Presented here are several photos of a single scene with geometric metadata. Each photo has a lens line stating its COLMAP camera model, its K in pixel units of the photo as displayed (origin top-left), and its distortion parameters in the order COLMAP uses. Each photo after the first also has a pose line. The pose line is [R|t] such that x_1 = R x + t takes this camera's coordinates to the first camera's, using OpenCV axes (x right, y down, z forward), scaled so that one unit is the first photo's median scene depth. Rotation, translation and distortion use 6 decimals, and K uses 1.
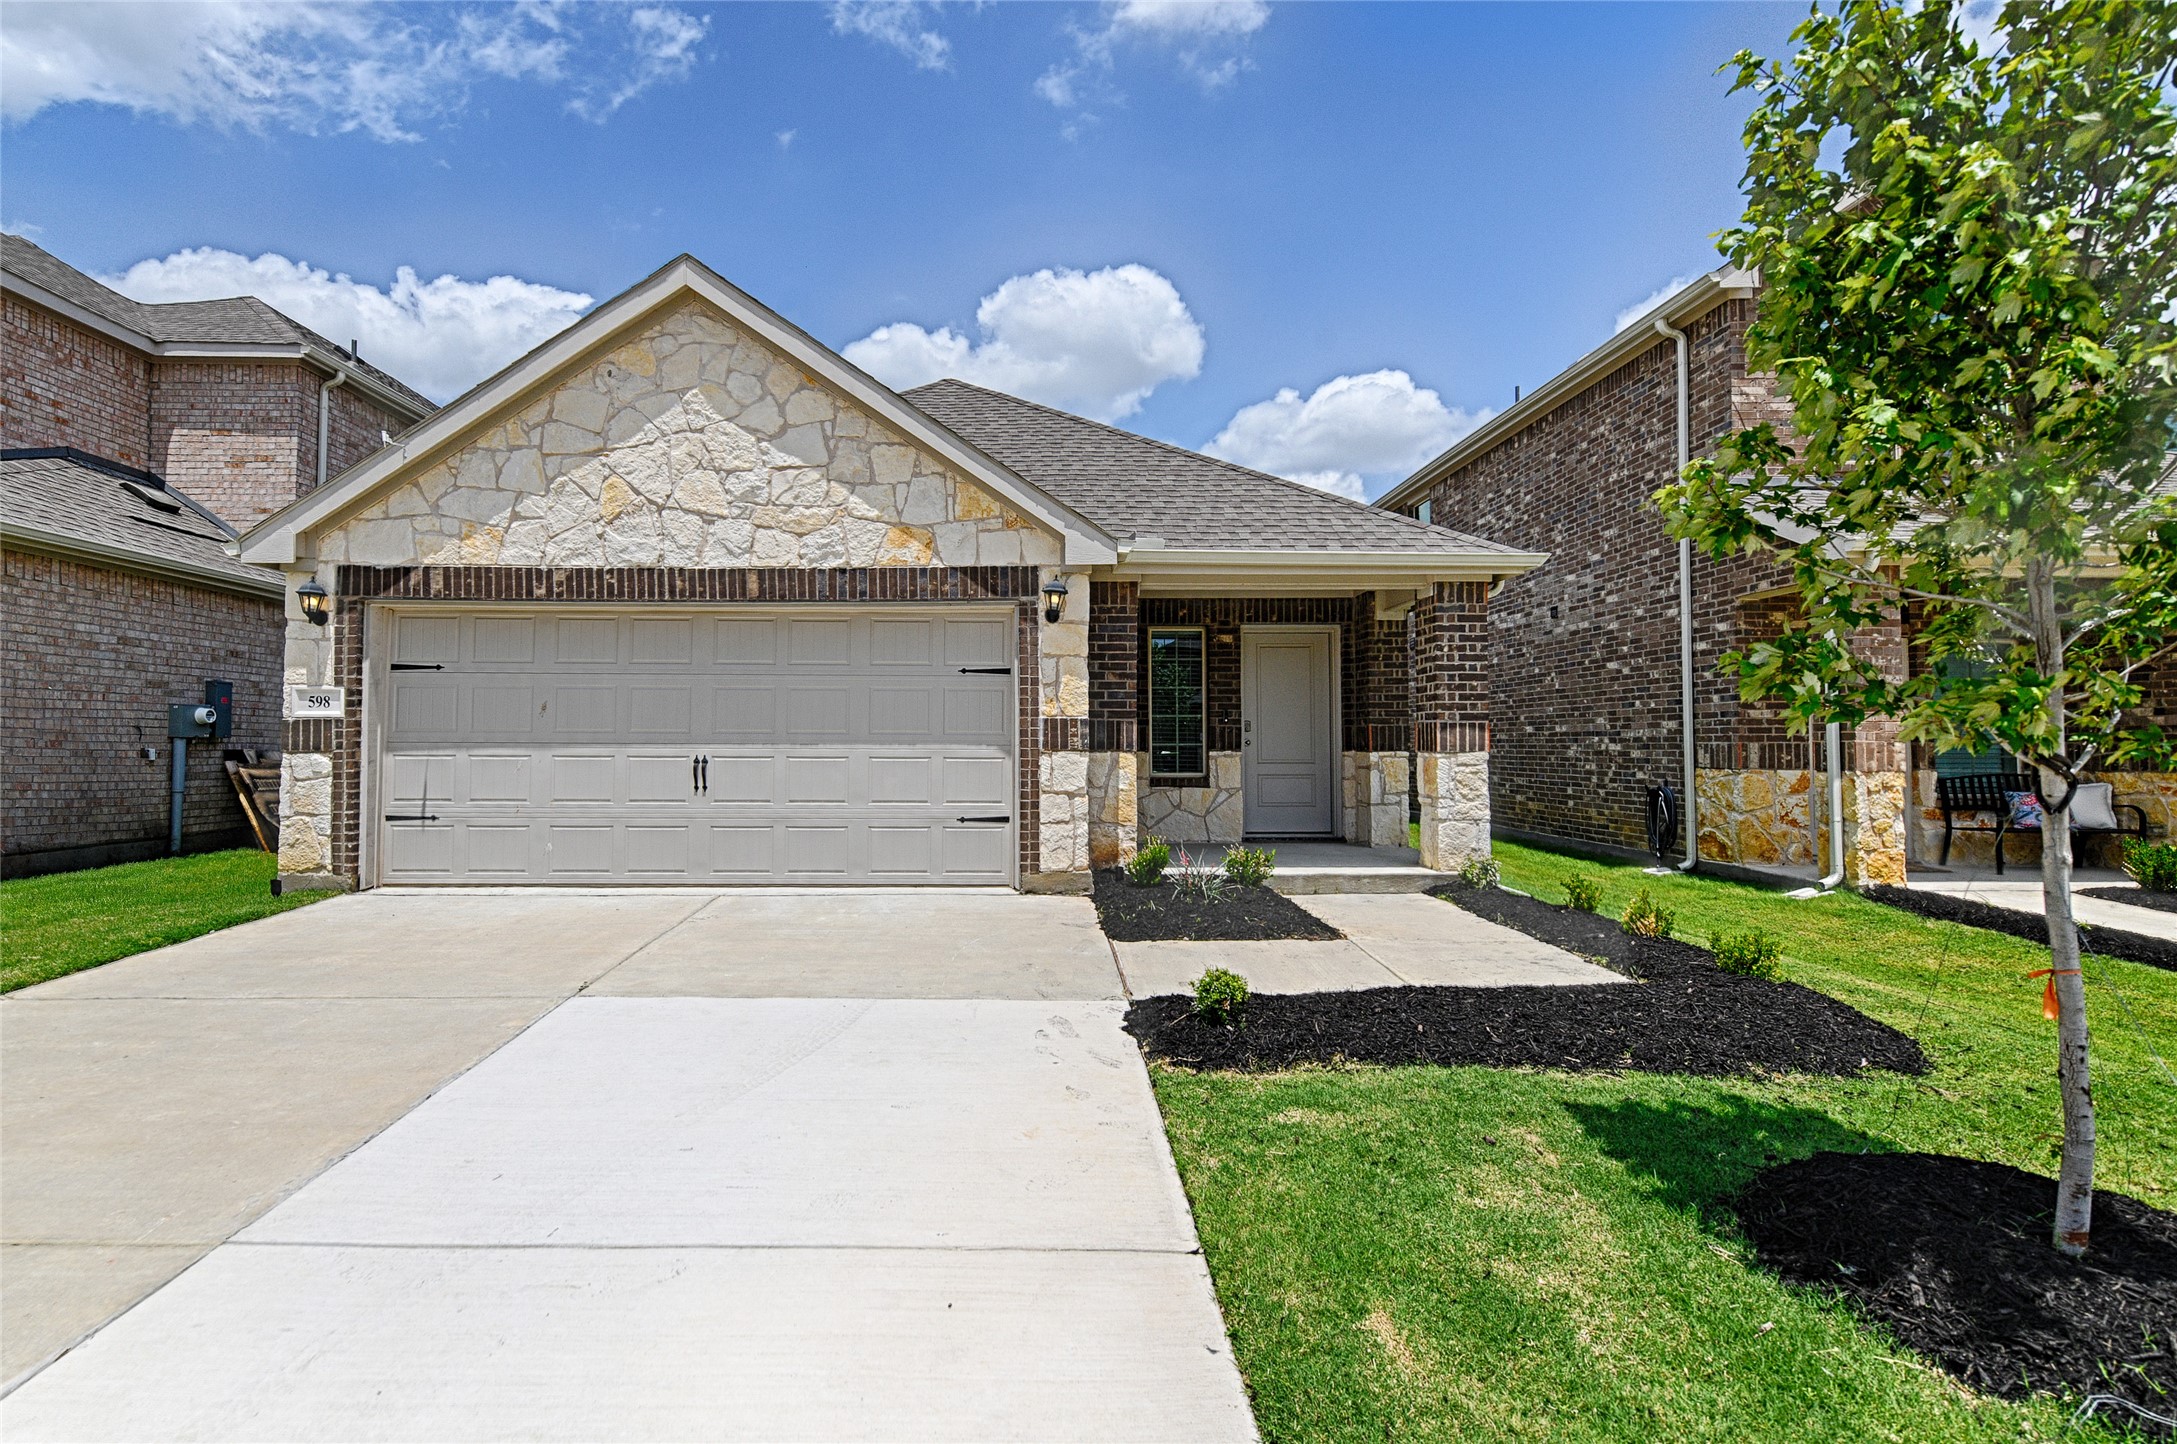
lens RADIAL K [[988.7, 0, 998.4], [0, 988.7, 715.2], [0, 0, 1]] dist [0.000916, 0.000347]
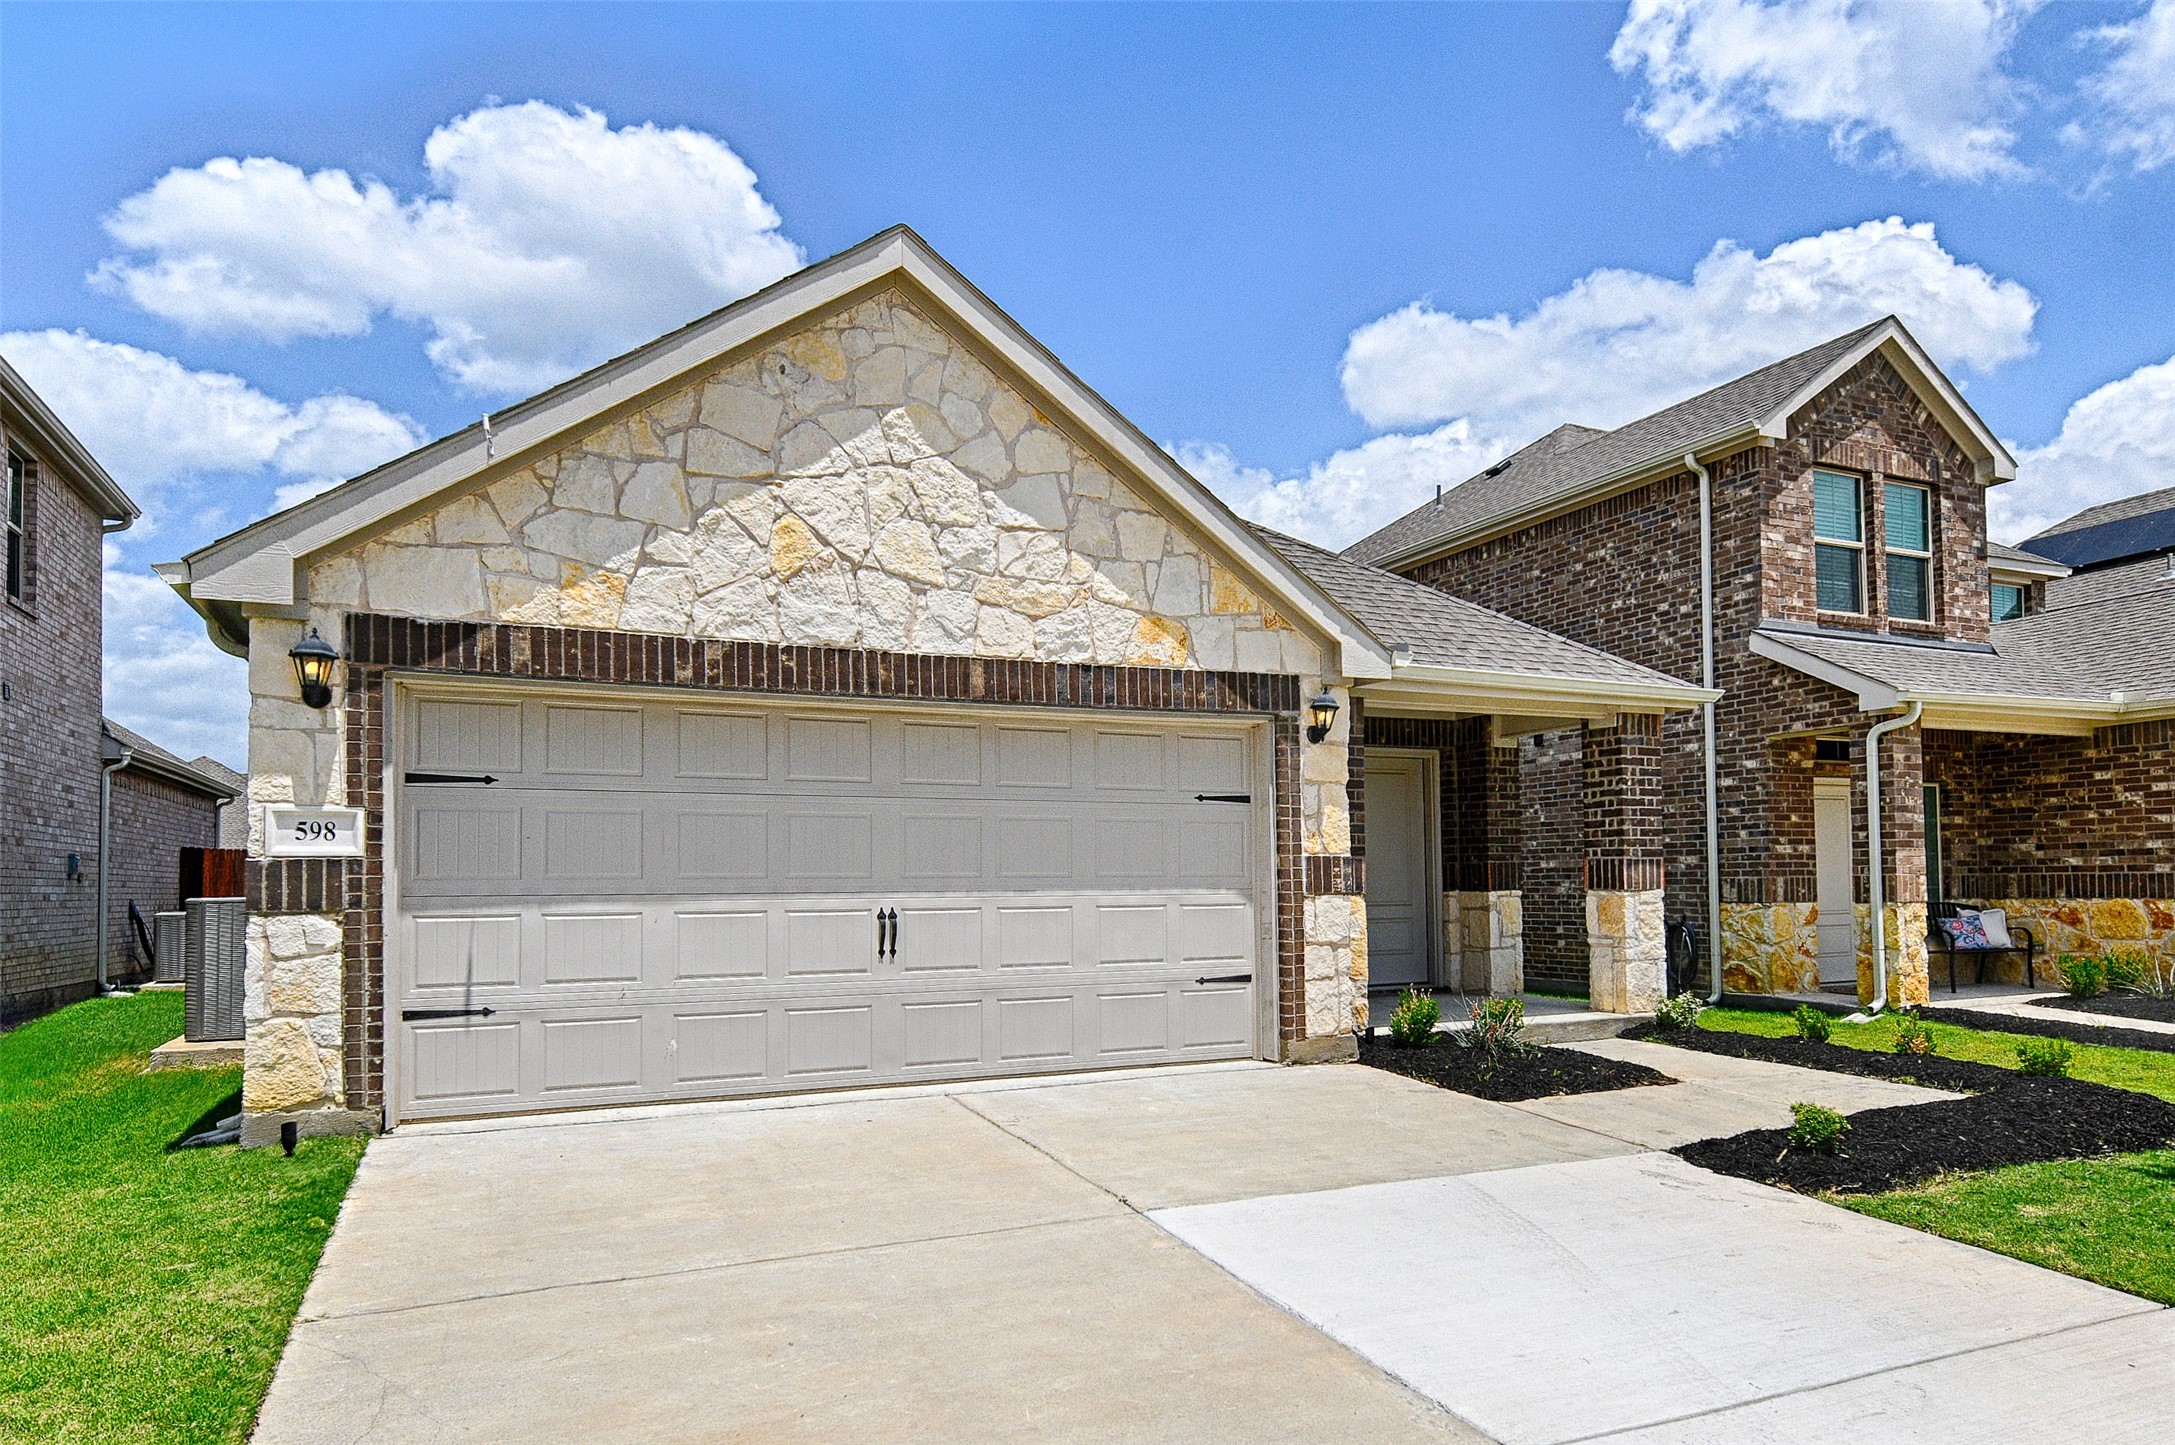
lens RADIAL K [[1343.4, 0, 1093.6], [0, 1343.4, 846.0], [0, 0, 1]] dist [-0.000083, -0.001131]
pose [[0.906382, 0.000857, 0.422459, -0.598250], [-0.001123, 0.999999, 0.000380, -0.005632], [-0.422459, -0.000819, 0.906382, 0.035490]]
